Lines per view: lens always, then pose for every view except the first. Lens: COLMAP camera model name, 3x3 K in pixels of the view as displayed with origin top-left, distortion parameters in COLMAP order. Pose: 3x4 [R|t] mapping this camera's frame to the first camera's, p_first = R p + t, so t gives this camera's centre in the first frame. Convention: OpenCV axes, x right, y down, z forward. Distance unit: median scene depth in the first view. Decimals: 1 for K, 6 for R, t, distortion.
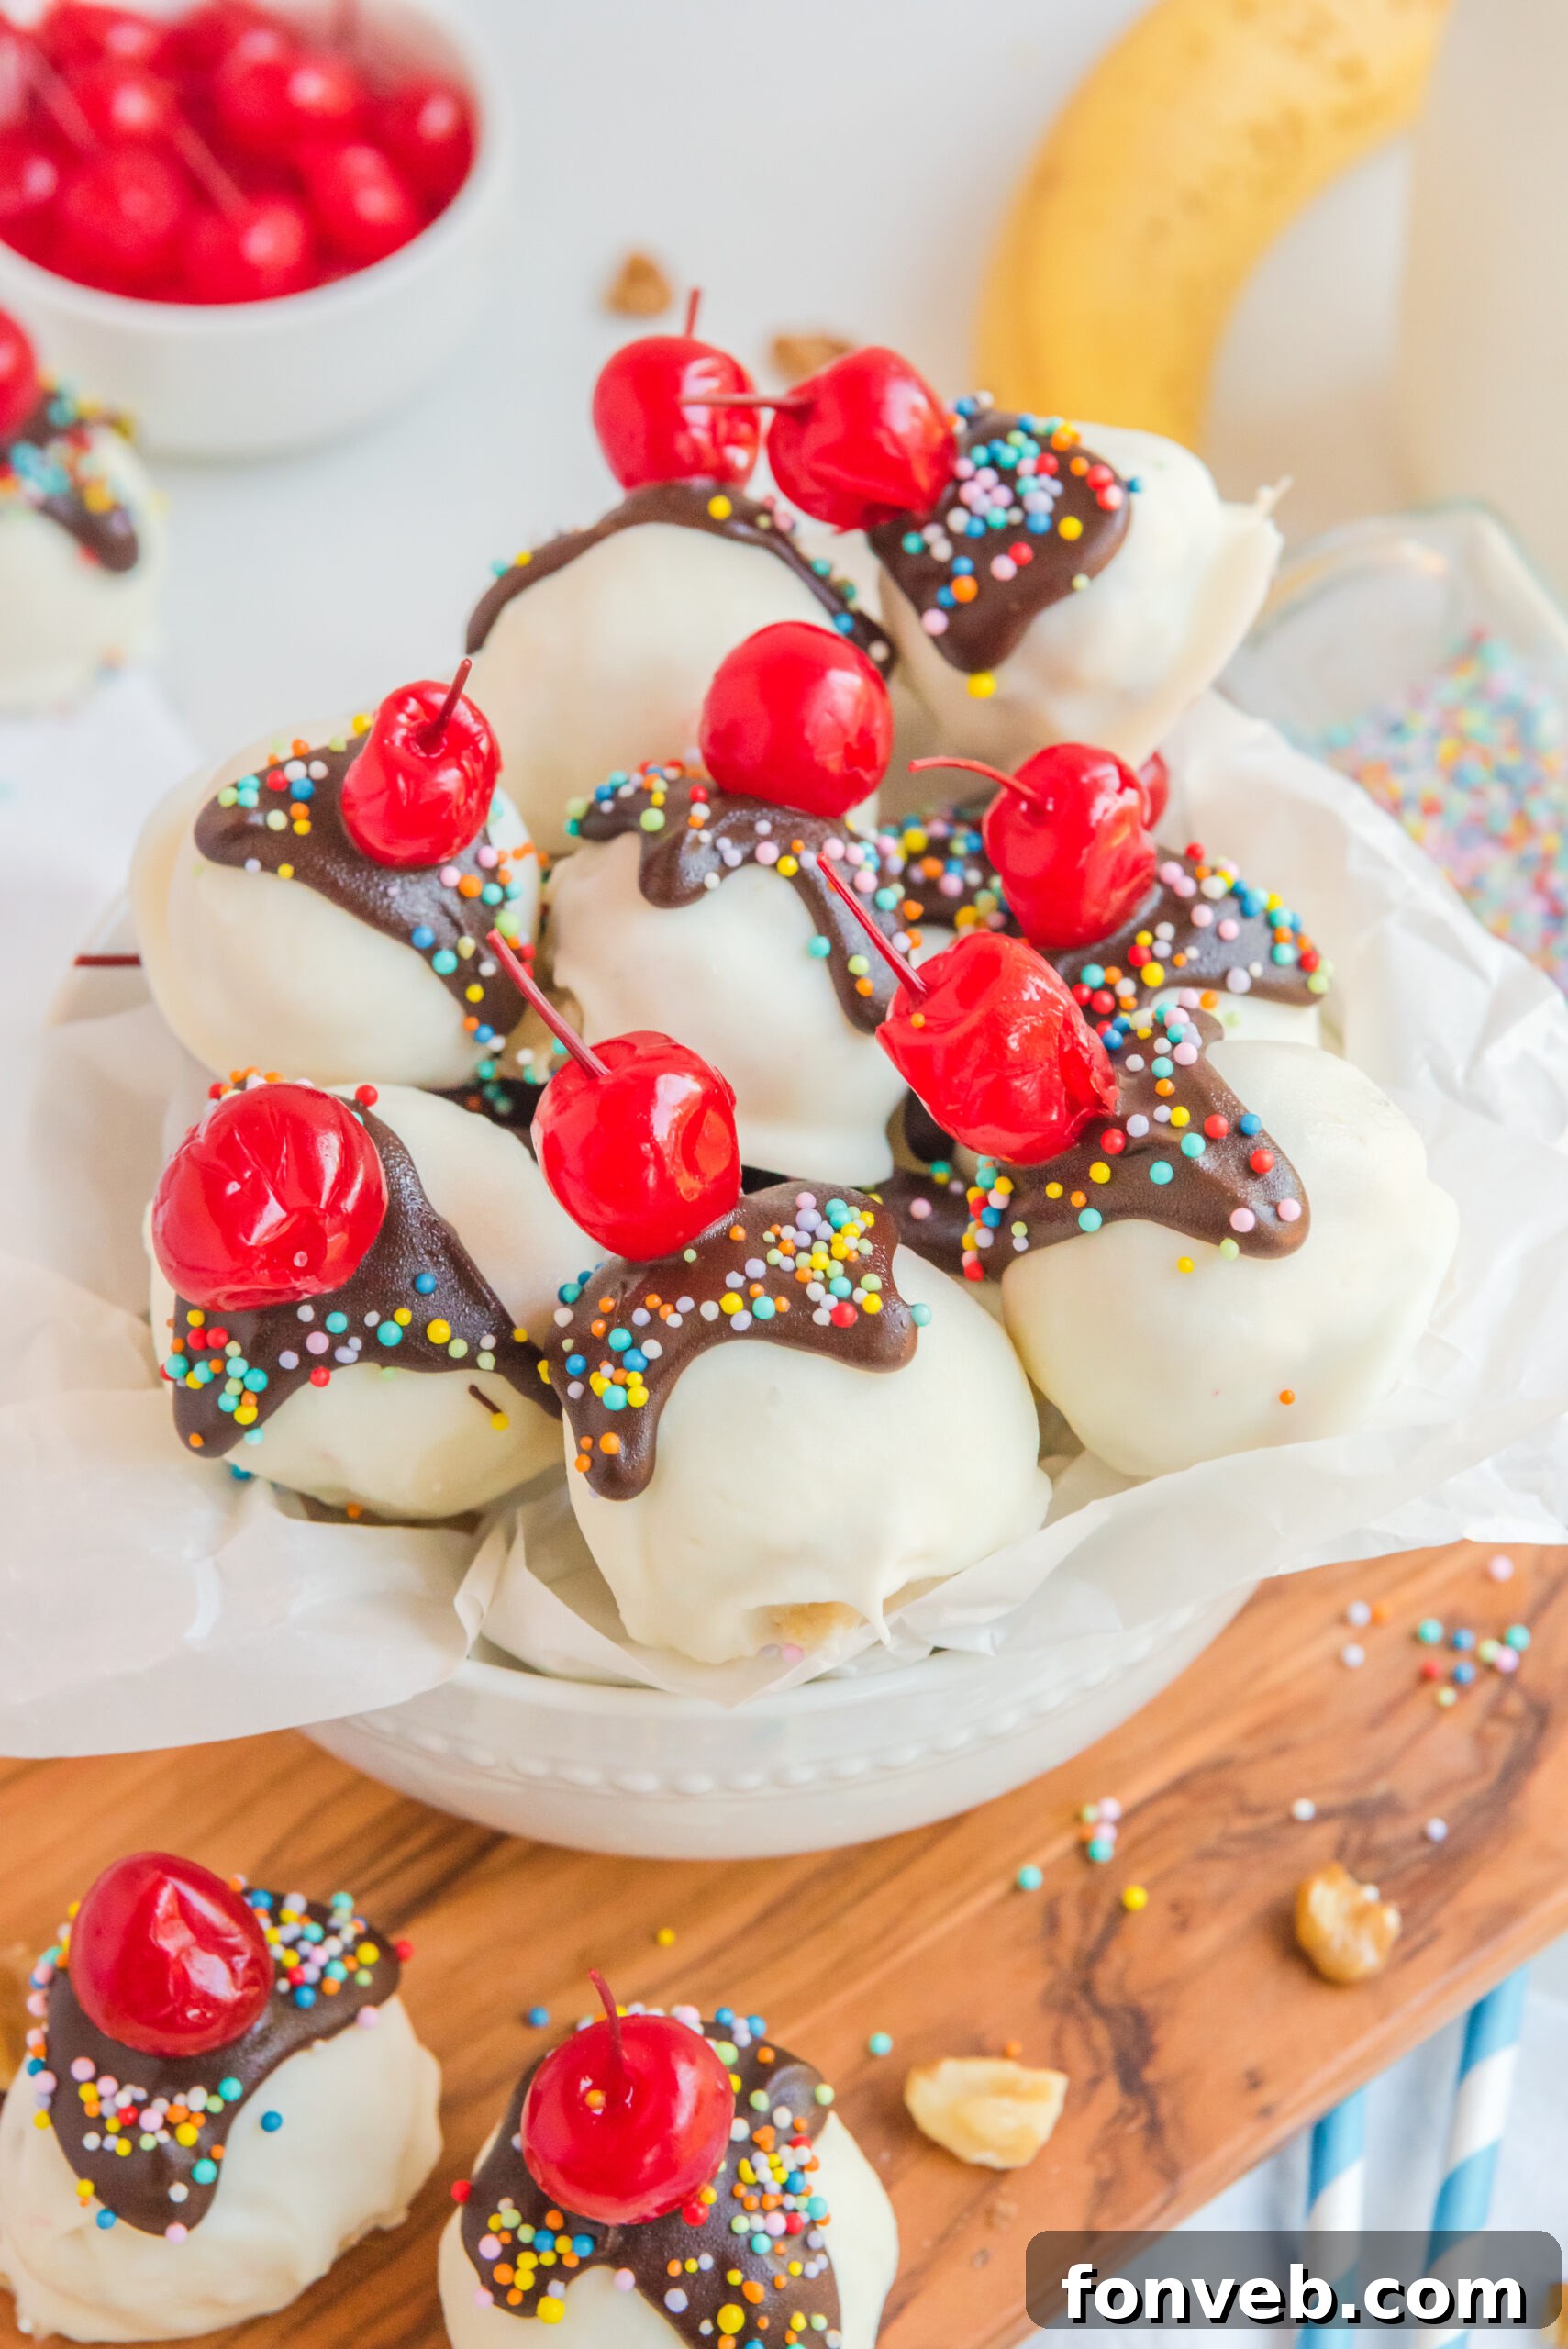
lens RADIAL K [[4447.3, 0, 784.0], [0, 4447.3, 1174.5], [0, 0, 1]] dist [0.337510, -0.012052]
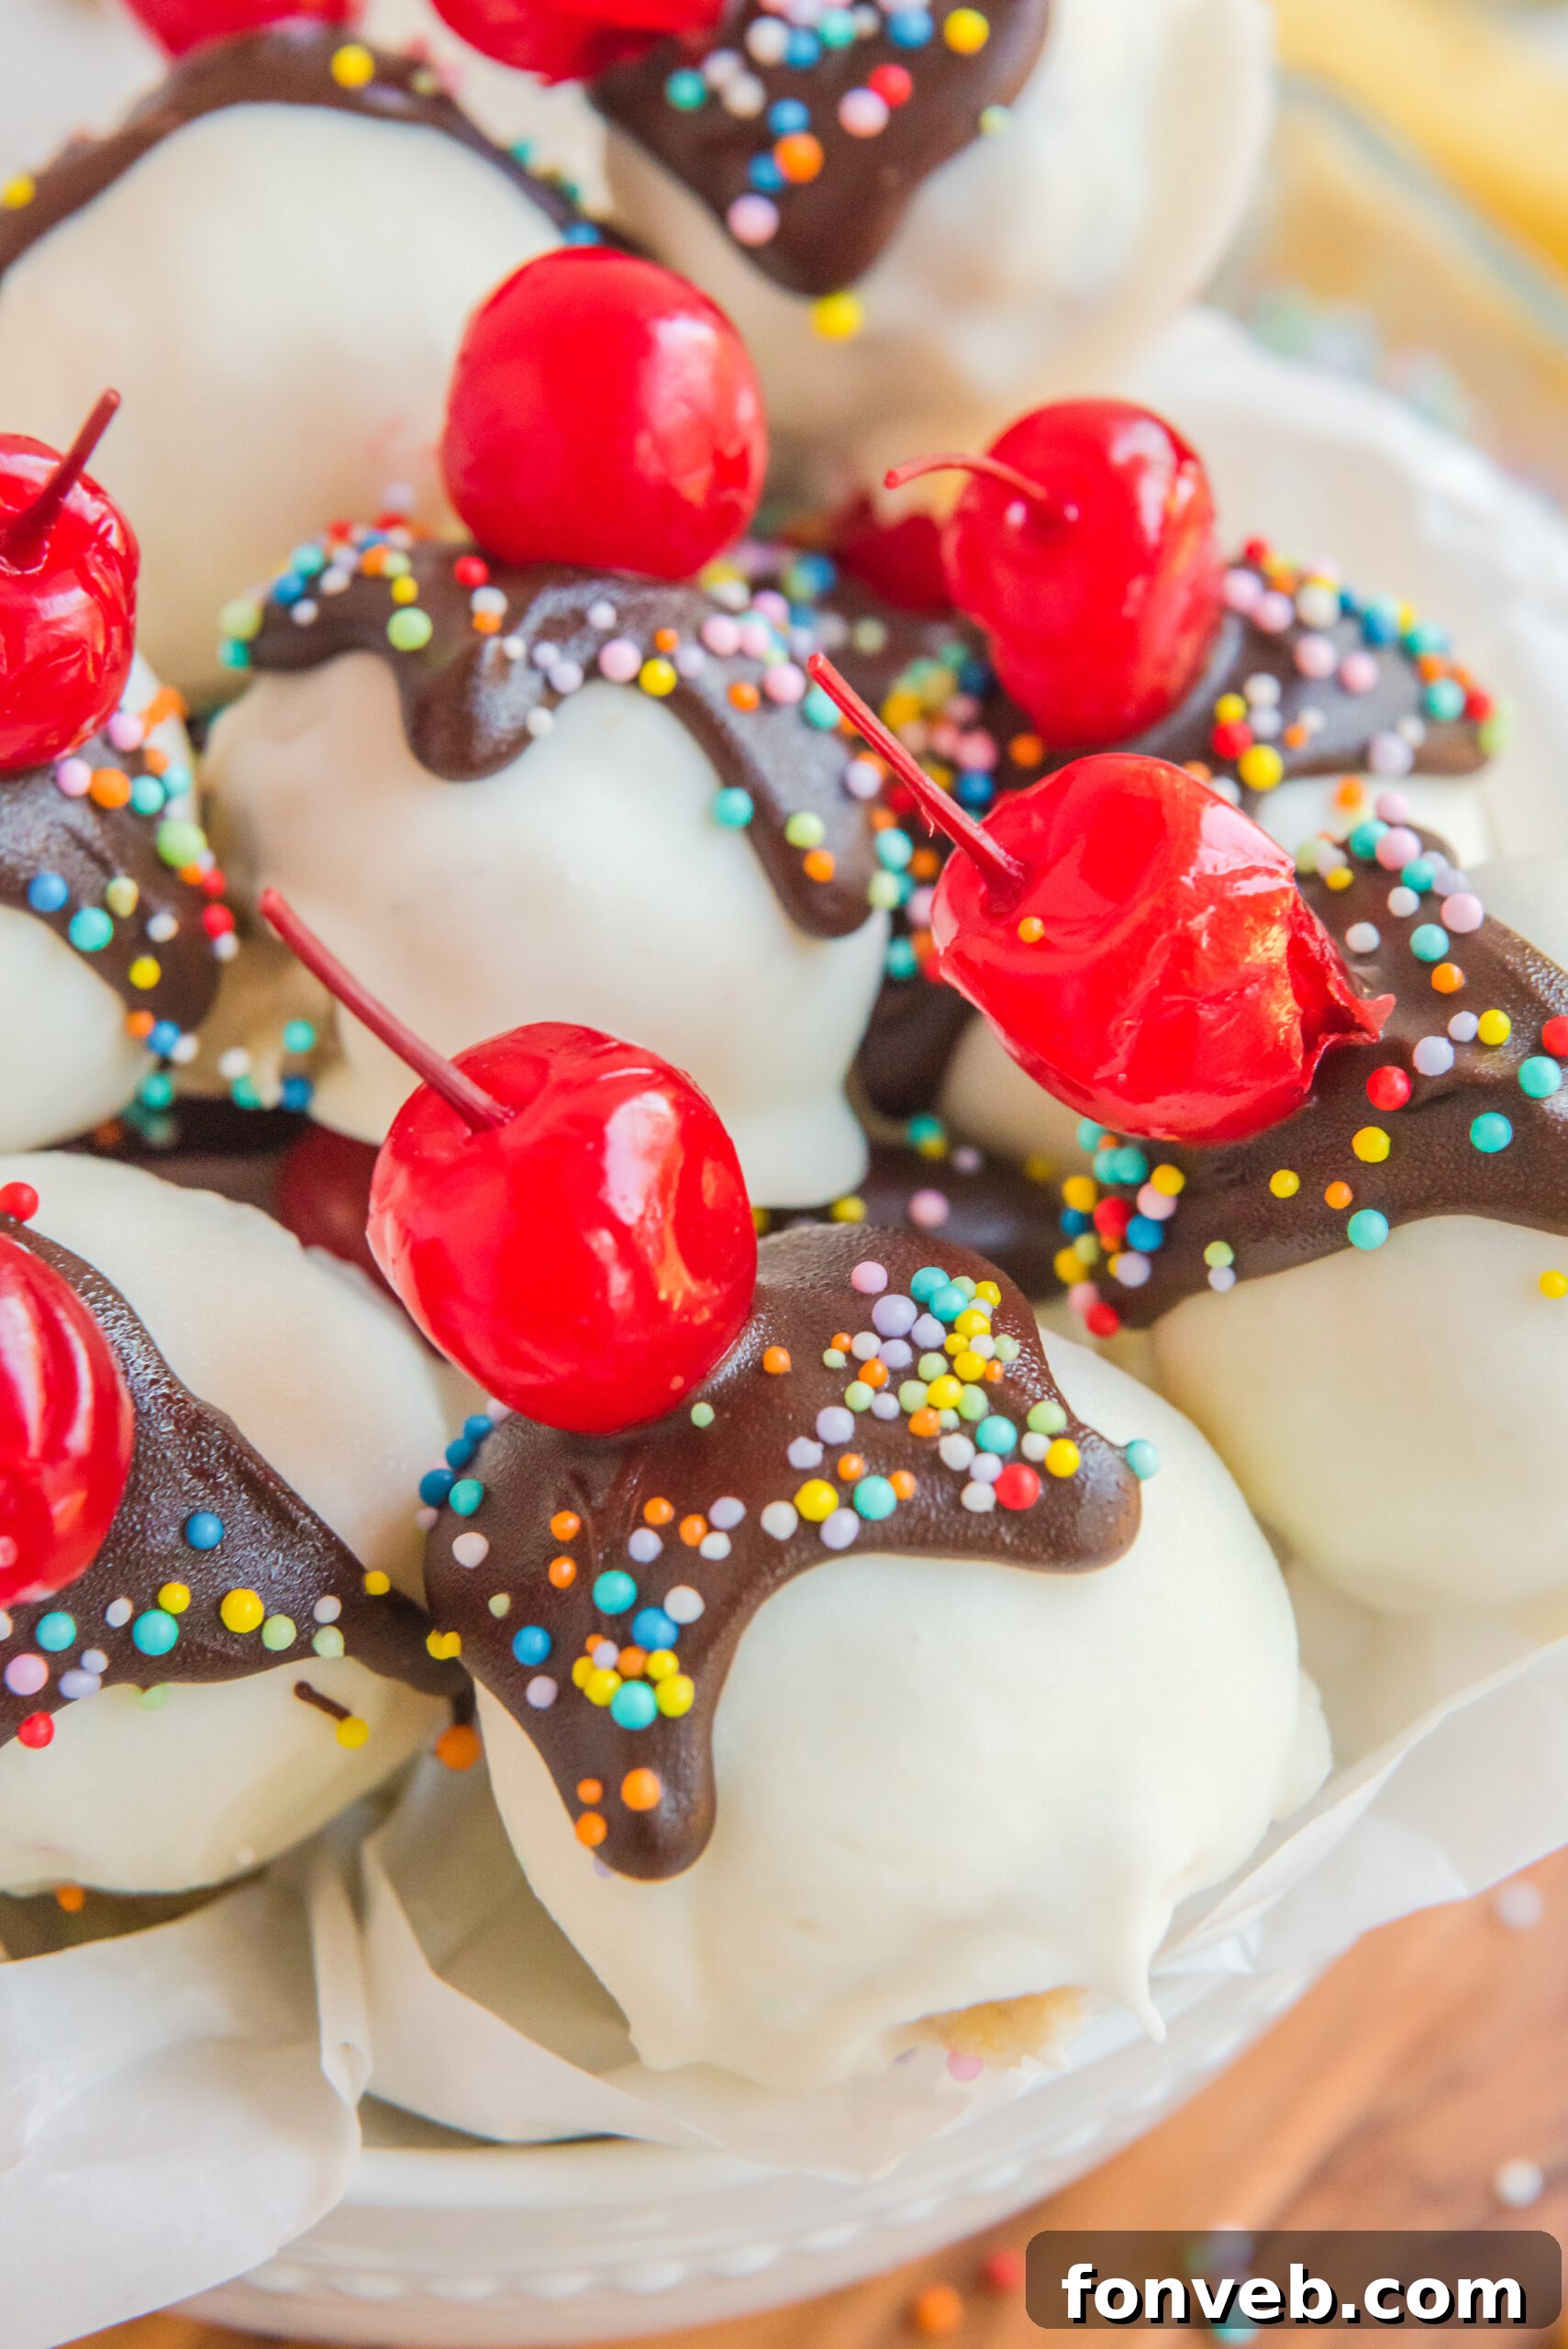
lens RADIAL K [[4447.3, 0, 784.0], [0, 4447.3, 1174.5], [0, 0, 1]] dist [0.337510, -0.012052]
pose [[0.966441, -0.162801, 0.198716, -0.109385], [0.145091, 0.984276, 0.100740, -0.061747], [-0.211992, -0.068527, 0.974866, 0.426089]]
